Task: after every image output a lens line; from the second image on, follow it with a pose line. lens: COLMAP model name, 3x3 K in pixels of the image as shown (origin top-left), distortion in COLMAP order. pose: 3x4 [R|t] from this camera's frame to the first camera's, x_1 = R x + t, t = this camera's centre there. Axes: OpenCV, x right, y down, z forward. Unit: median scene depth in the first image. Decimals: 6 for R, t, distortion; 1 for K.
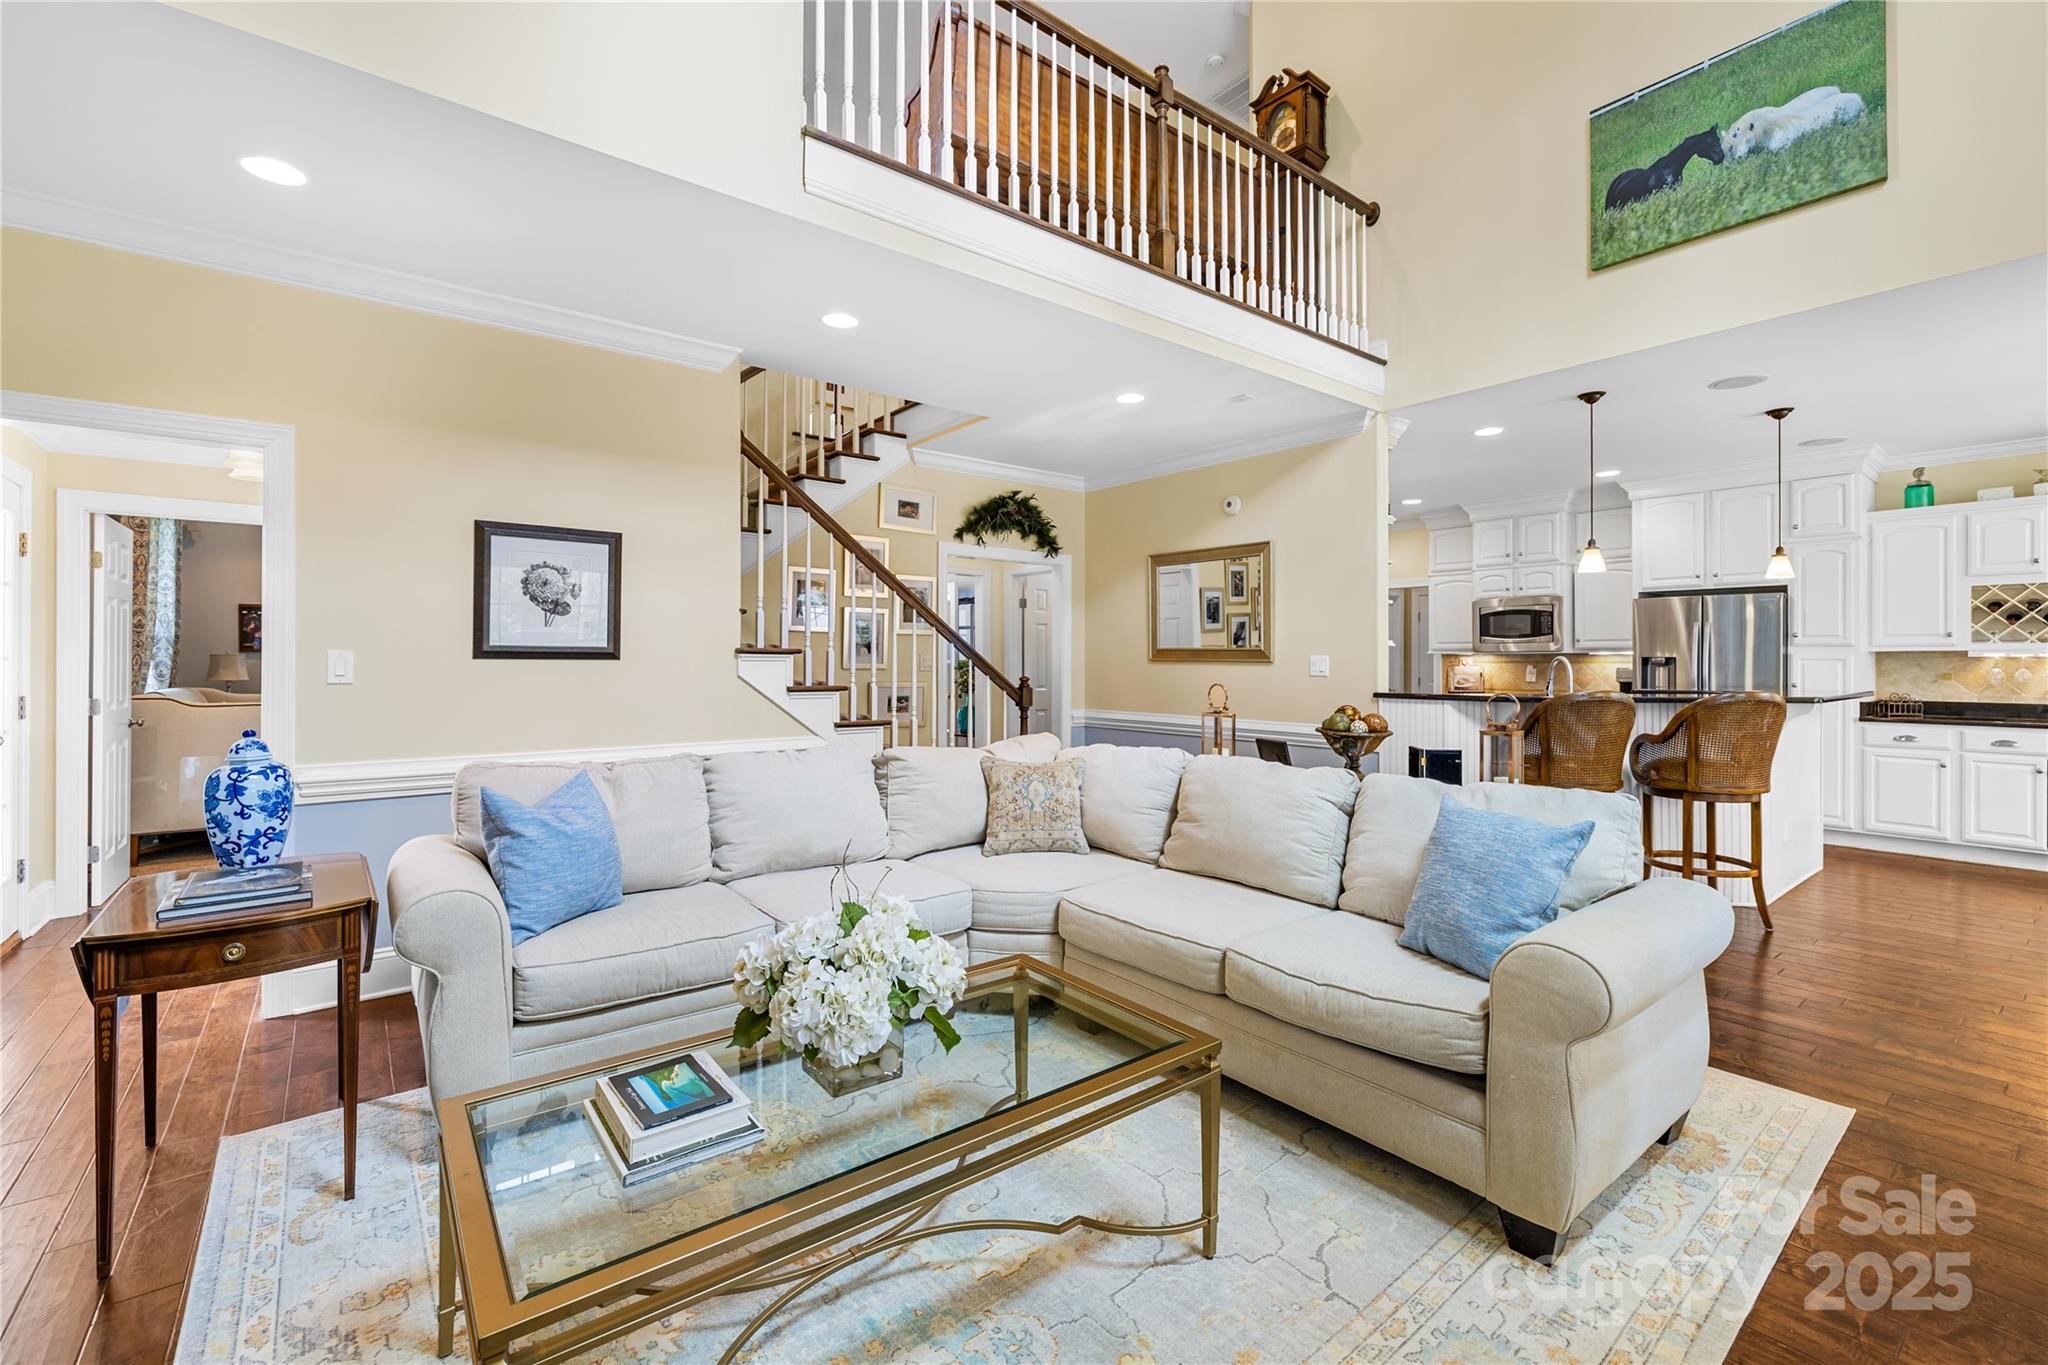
lens RADIAL K [[867.8, 0, 1025.7], [0, 867.8, 651.7], [0, 0, 1]] dist [-0.001025, -0.001424]
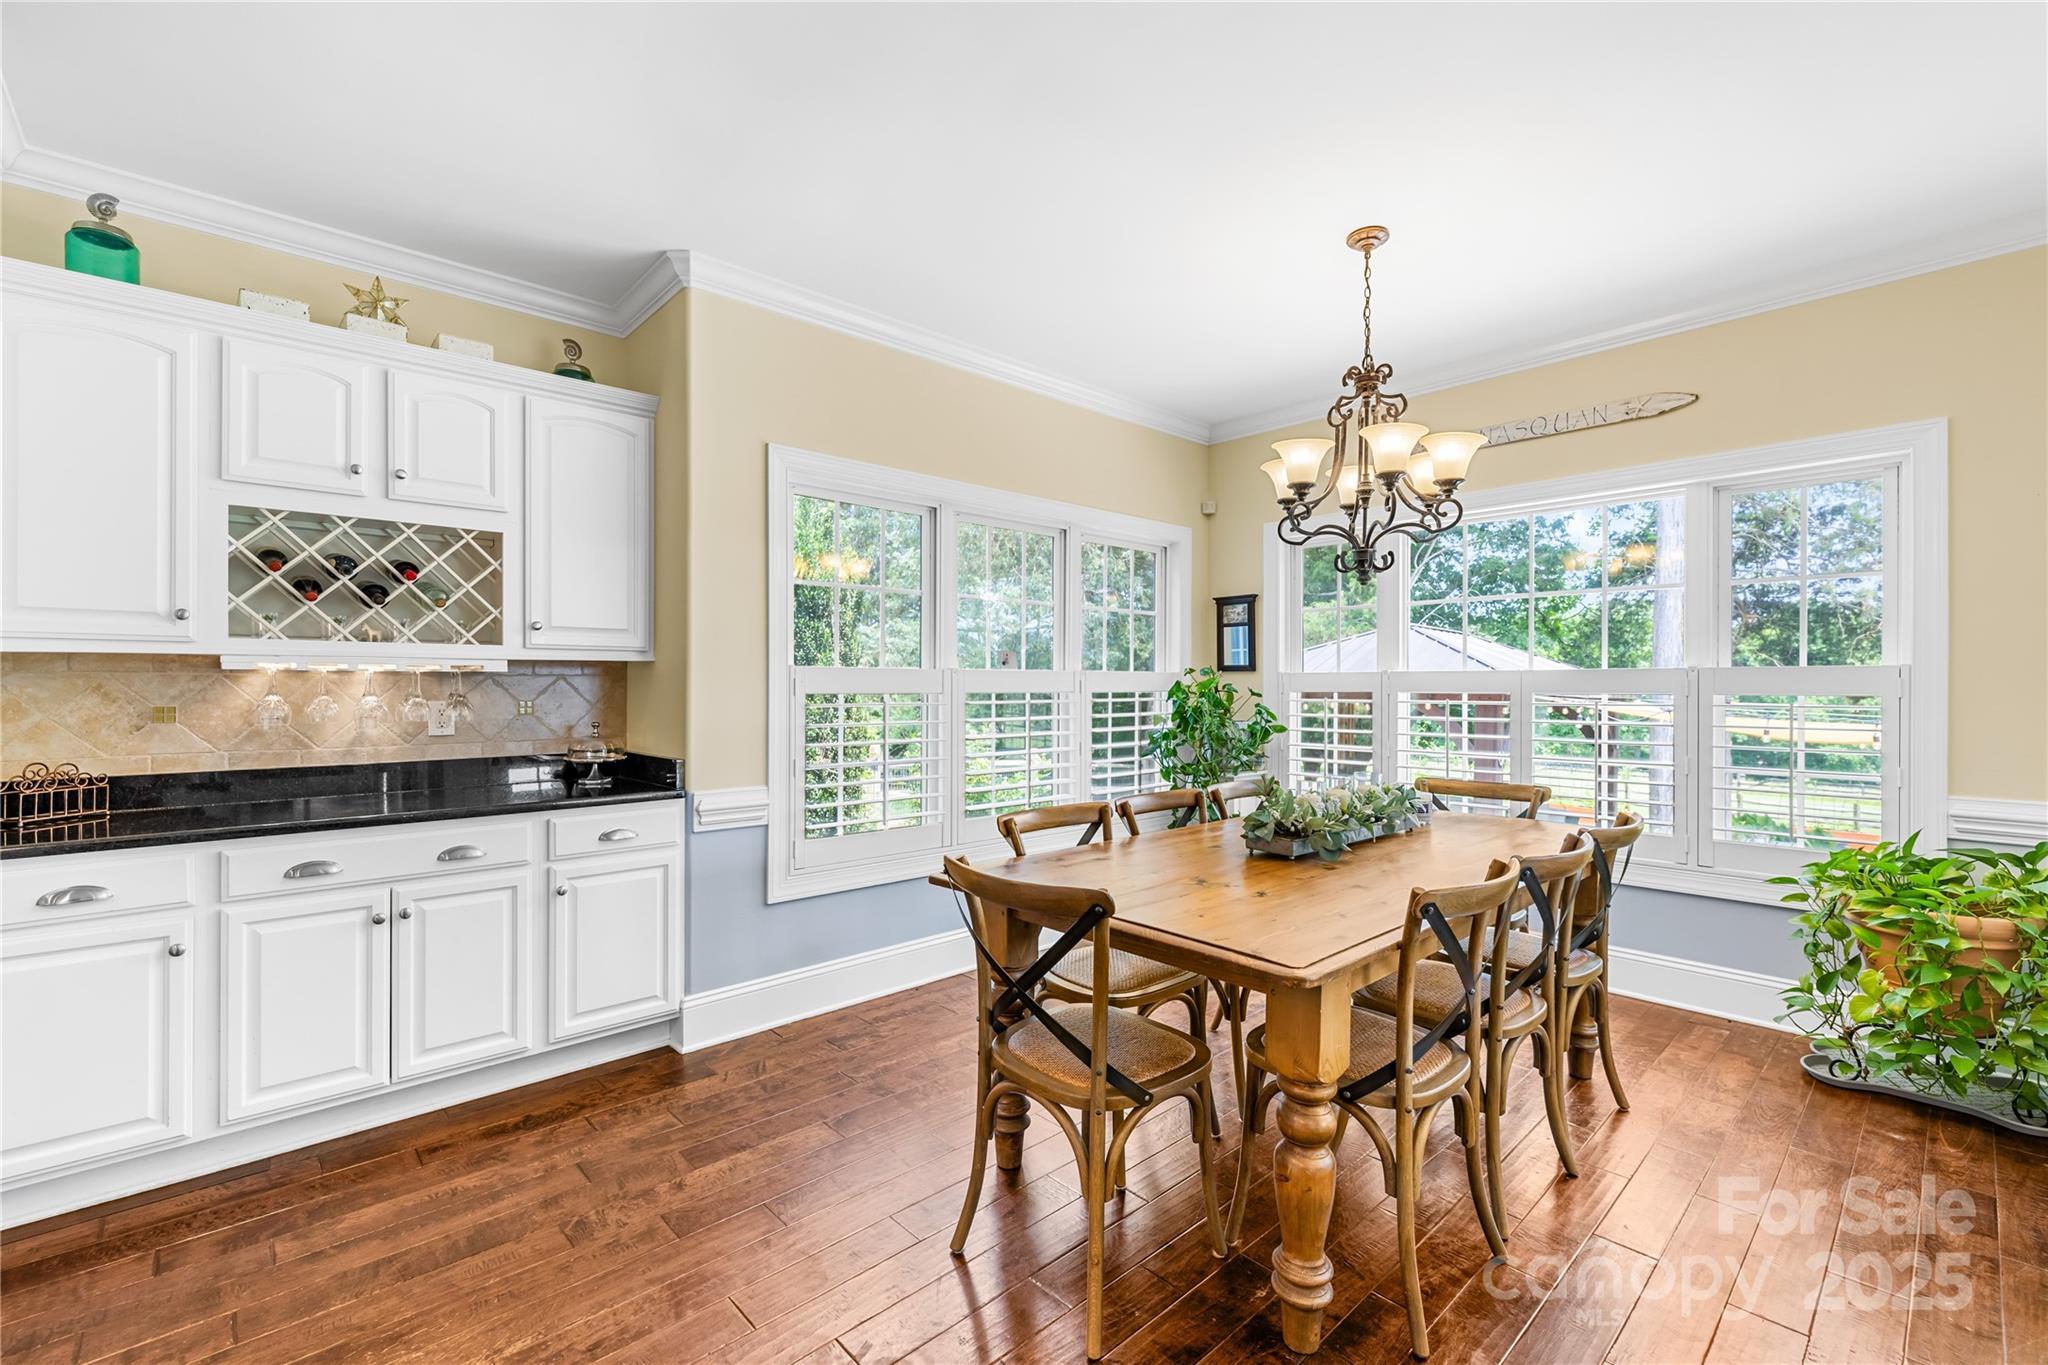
lens RADIAL K [[867.8, 0, 1023.7], [0, 867.8, 689.8], [0, 0, 1]] dist [-0.001025, -0.001424]
pose [[-0.080053, -0.010632, 0.996734, 0.876311], [-0.012281, 0.999878, 0.009680, 0.009898], [-0.996715, -0.011466, -0.080174, 0.887255]]
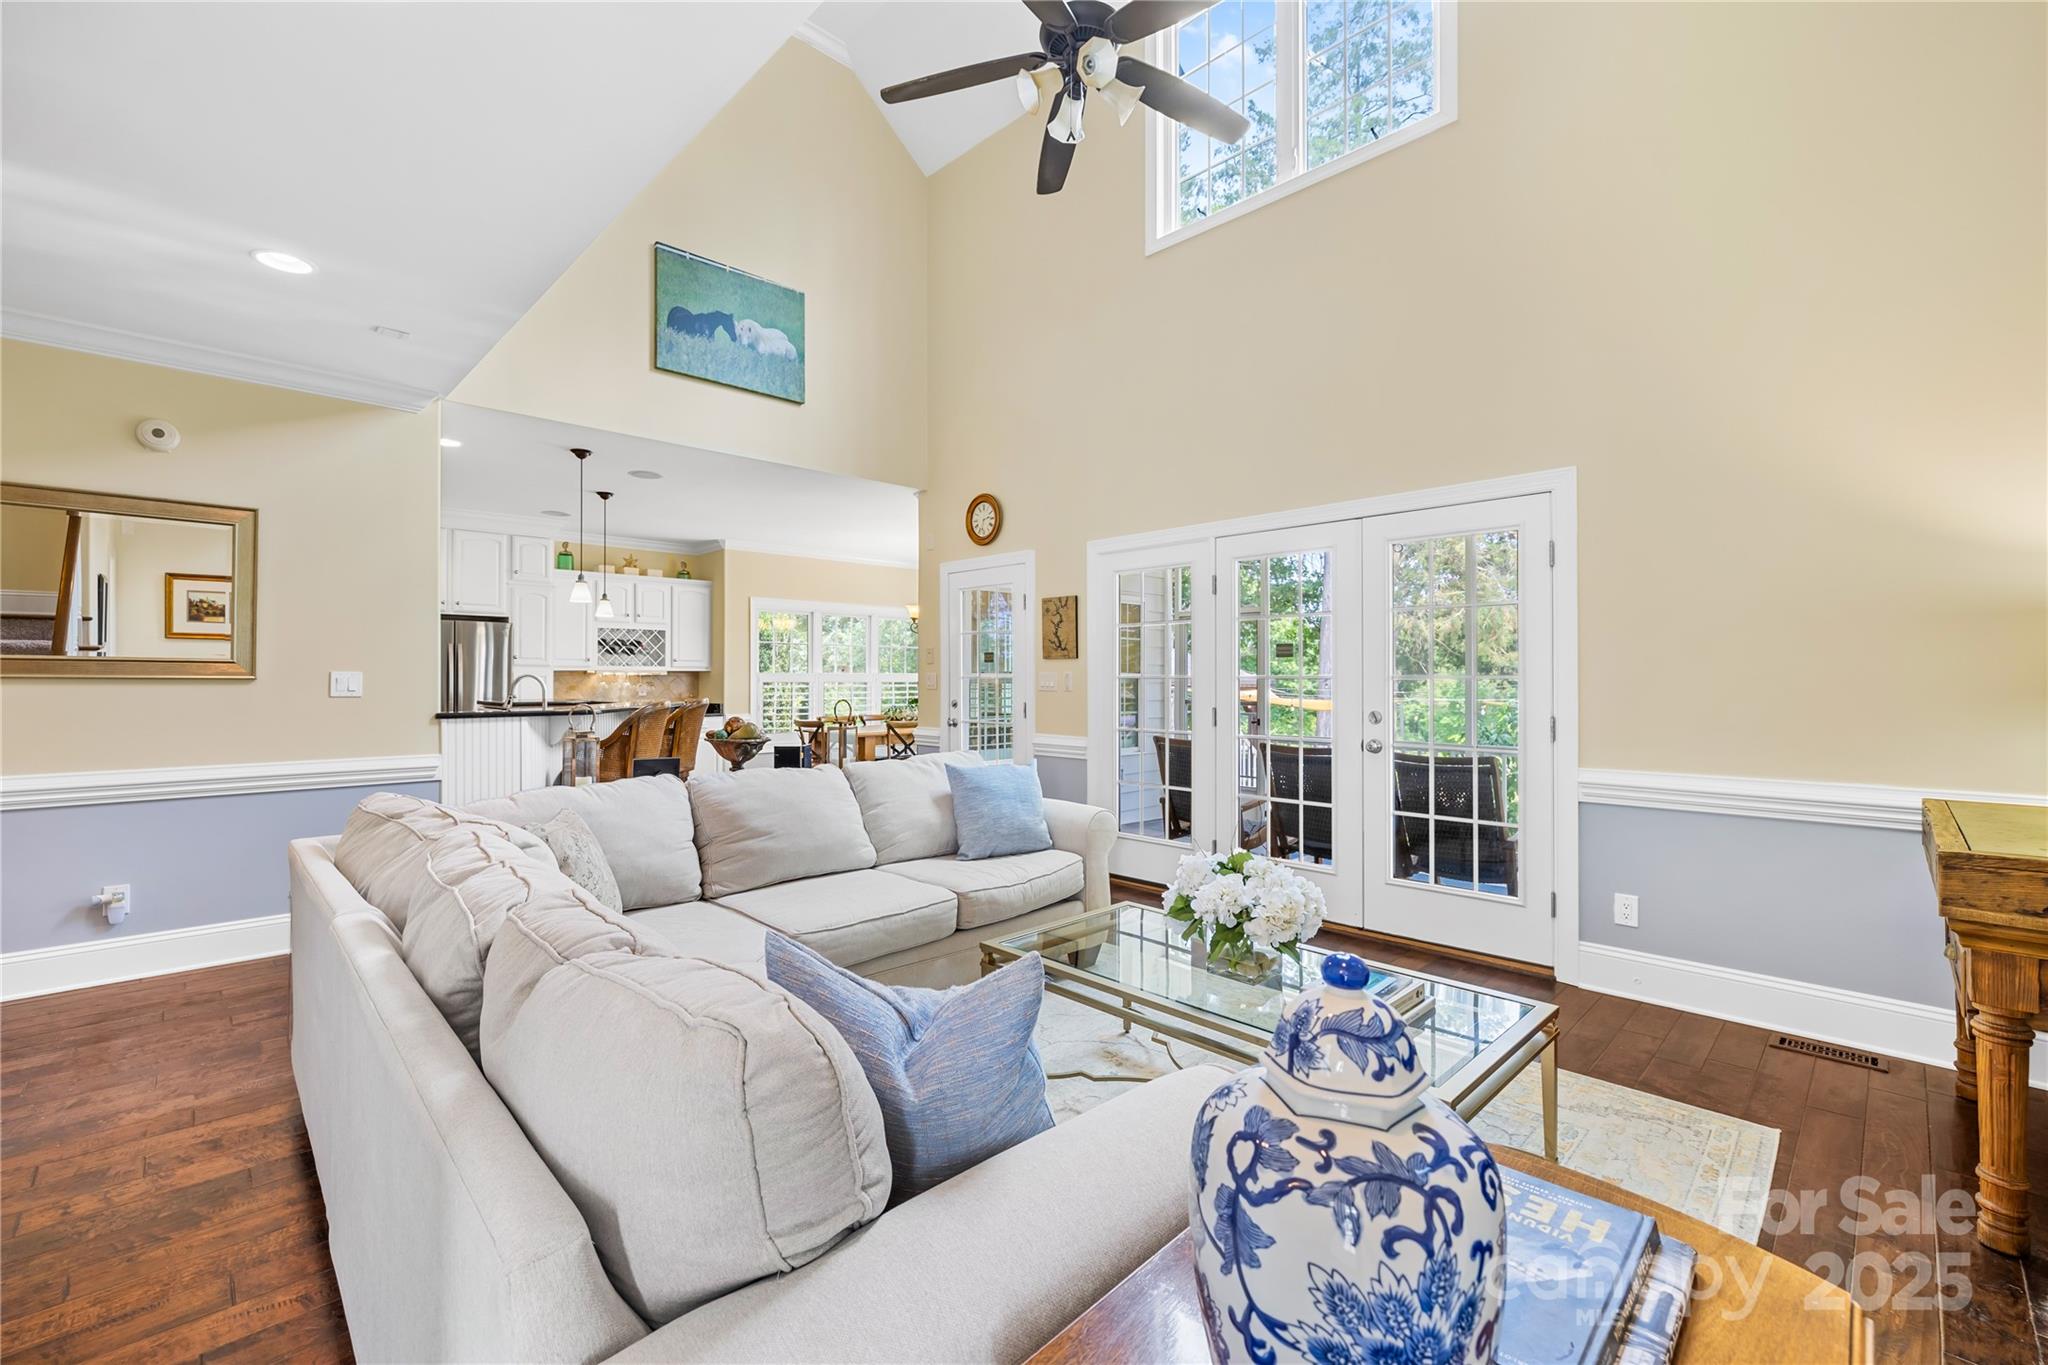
lens RADIAL K [[867.8, 0, 996.5], [0, 867.8, 683.1], [0, 0, 1]] dist [-0.001025, -0.001424]
pose [[-0.096389, -0.005865, 0.995326, -0.660585], [-0.010907, 0.999929, 0.004836, 0.007745], [-0.995284, -0.010390, -0.096446, 0.630347]]
